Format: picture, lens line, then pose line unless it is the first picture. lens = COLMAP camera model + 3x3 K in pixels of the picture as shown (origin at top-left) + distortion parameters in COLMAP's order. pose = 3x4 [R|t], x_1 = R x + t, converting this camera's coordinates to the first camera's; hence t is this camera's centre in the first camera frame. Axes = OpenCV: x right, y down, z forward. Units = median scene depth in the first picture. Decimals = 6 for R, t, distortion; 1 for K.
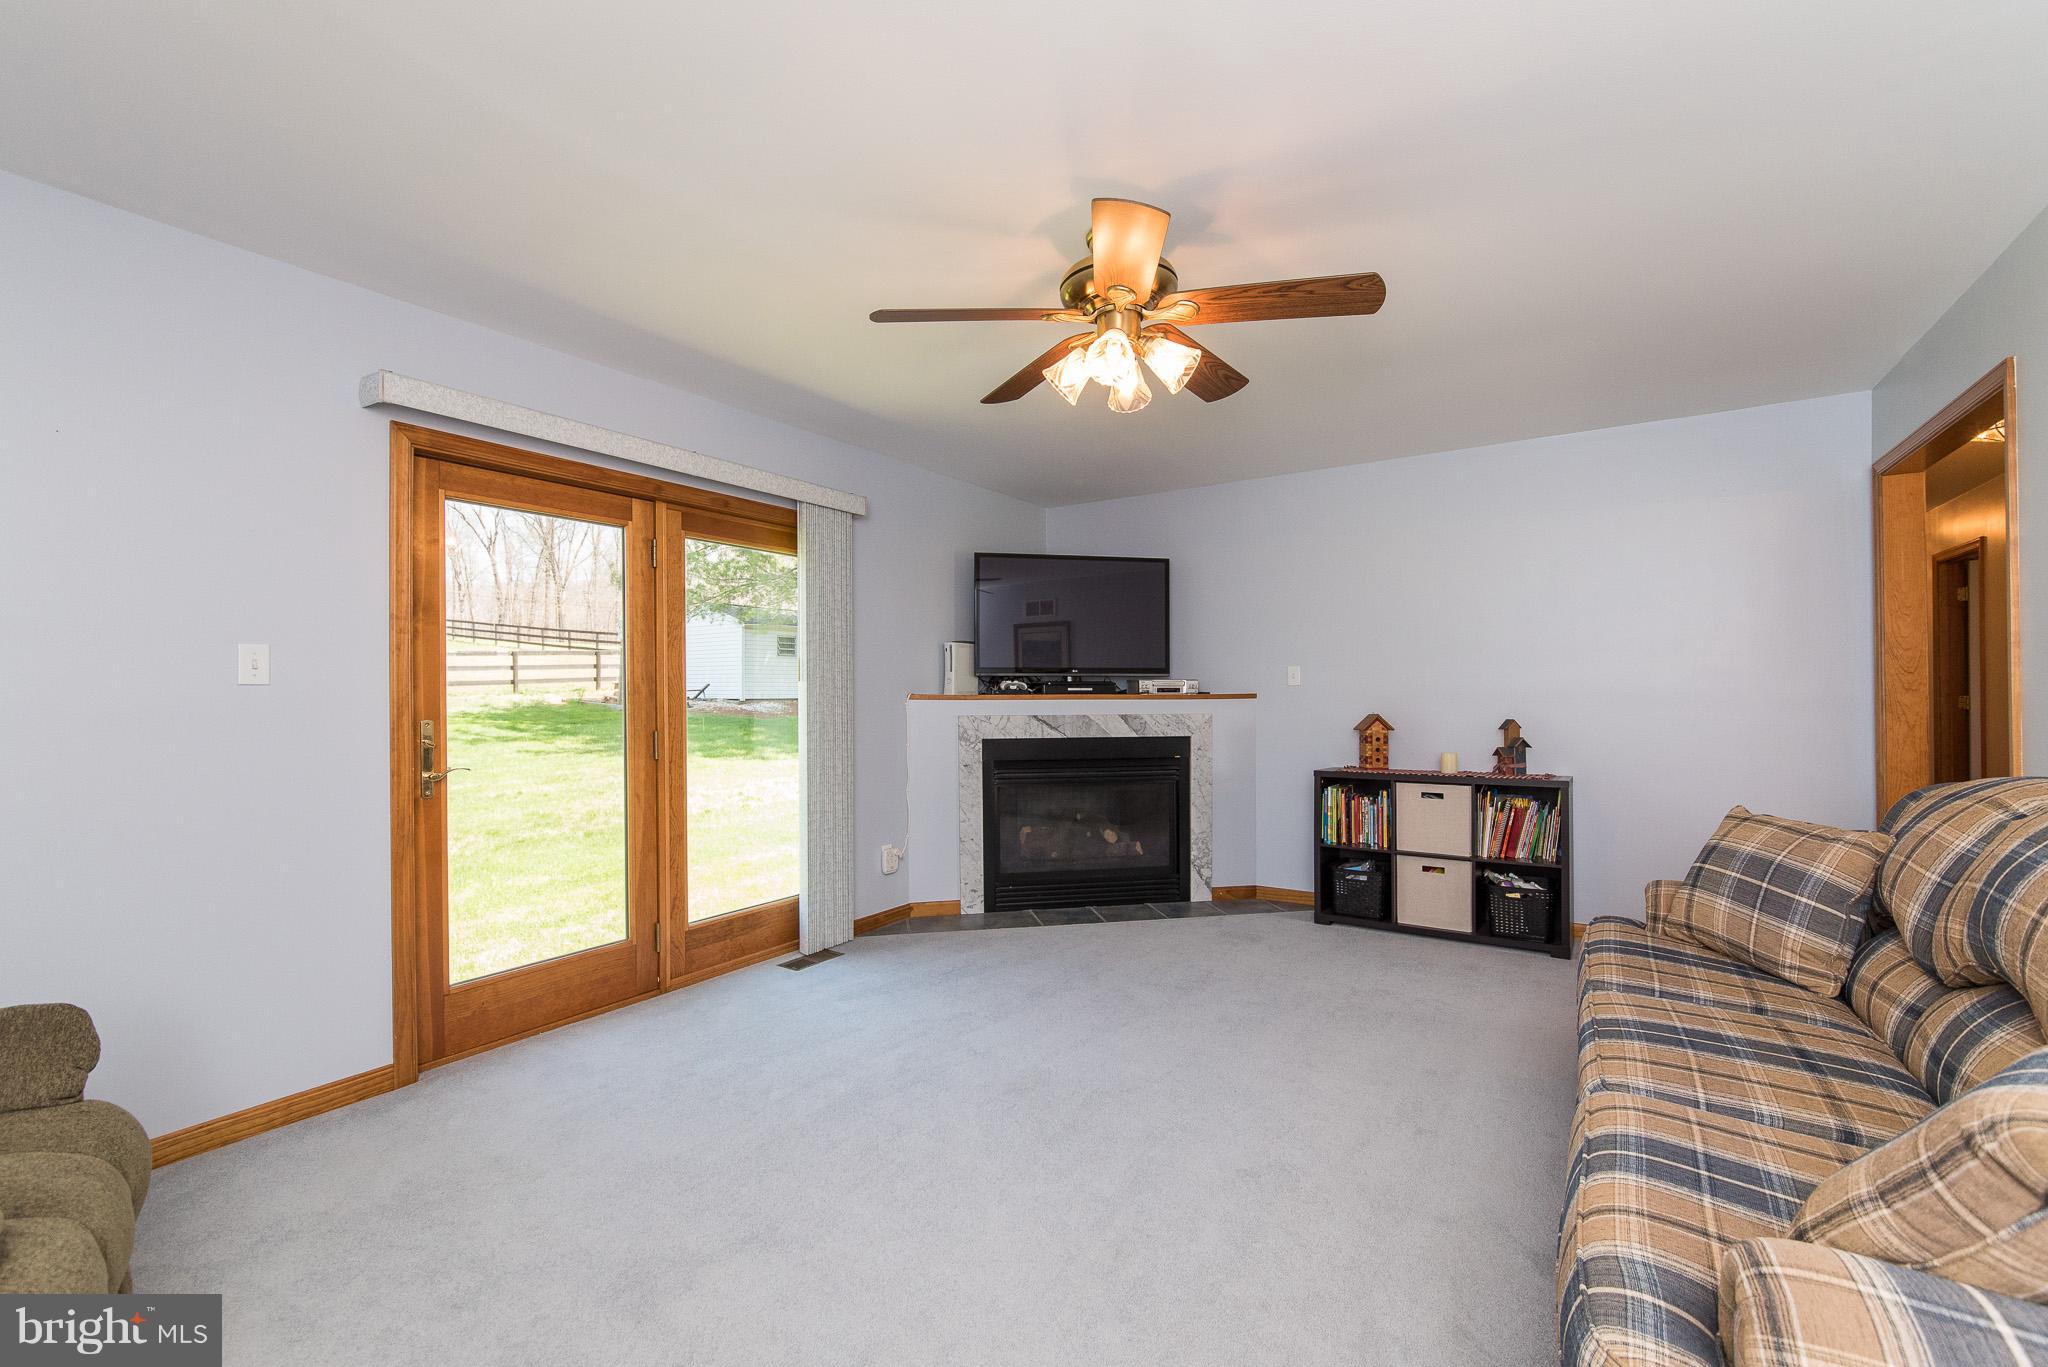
lens RADIAL K [[853.7, 0, 1027.2], [0, 853.7, 690.7], [0, 0, 1]] dist [-0.000794, -0.000865]
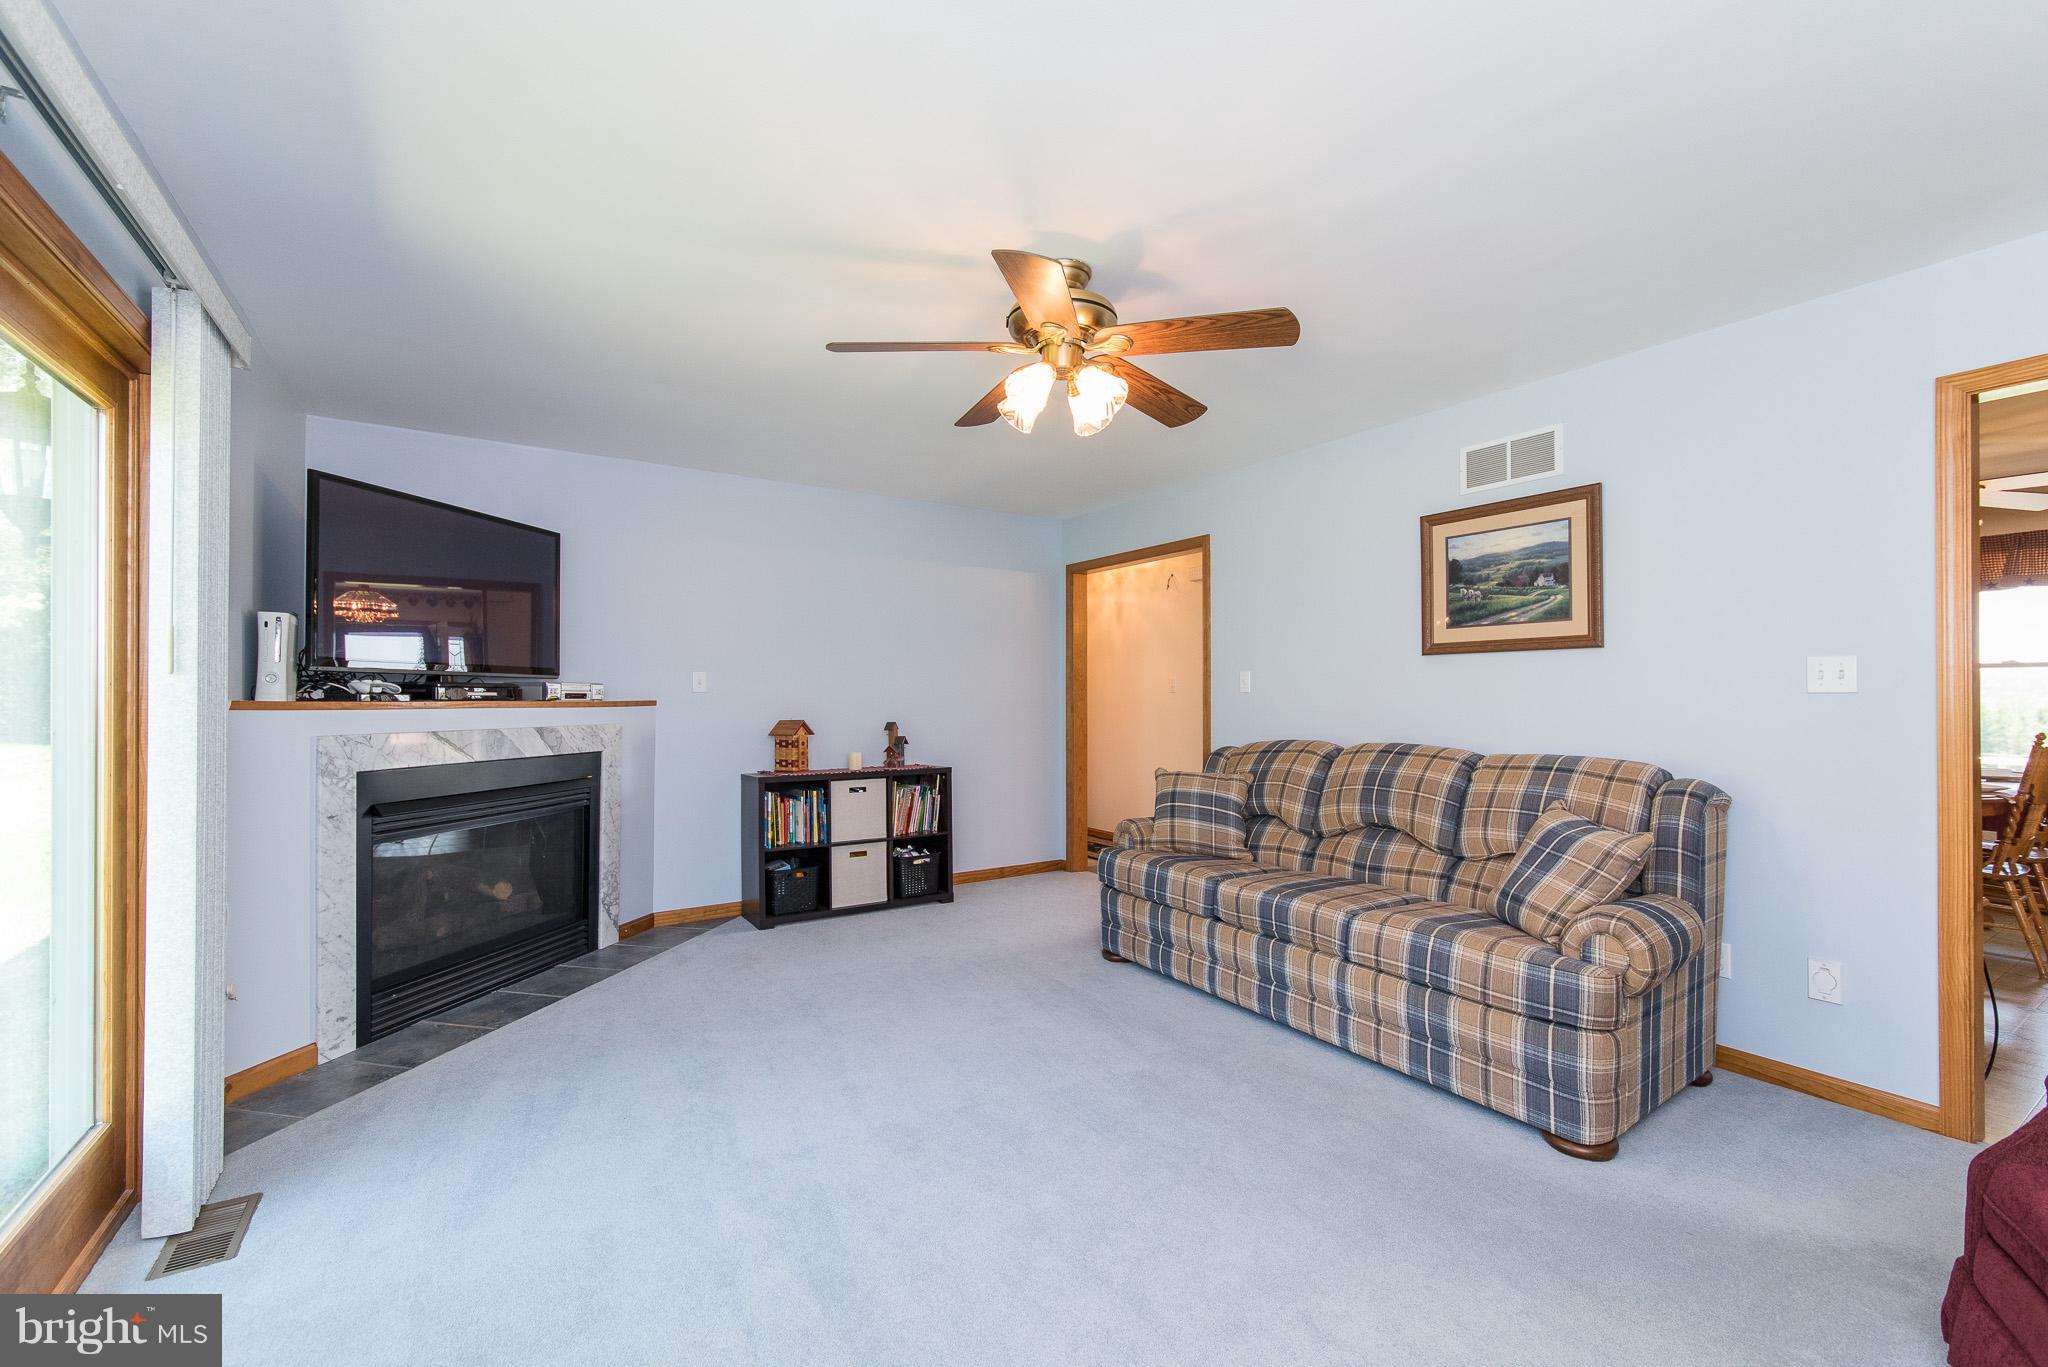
lens RADIAL K [[853.7, 0, 1021.9], [0, 853.7, 688.0], [0, 0, 1]] dist [-0.000794, -0.000865]
pose [[0.393754, 0.015299, 0.919088, -0.472265], [-0.006308, 0.999883, -0.013941, 0.000673], [-0.919194, -0.000308, 0.393805, 0.329030]]
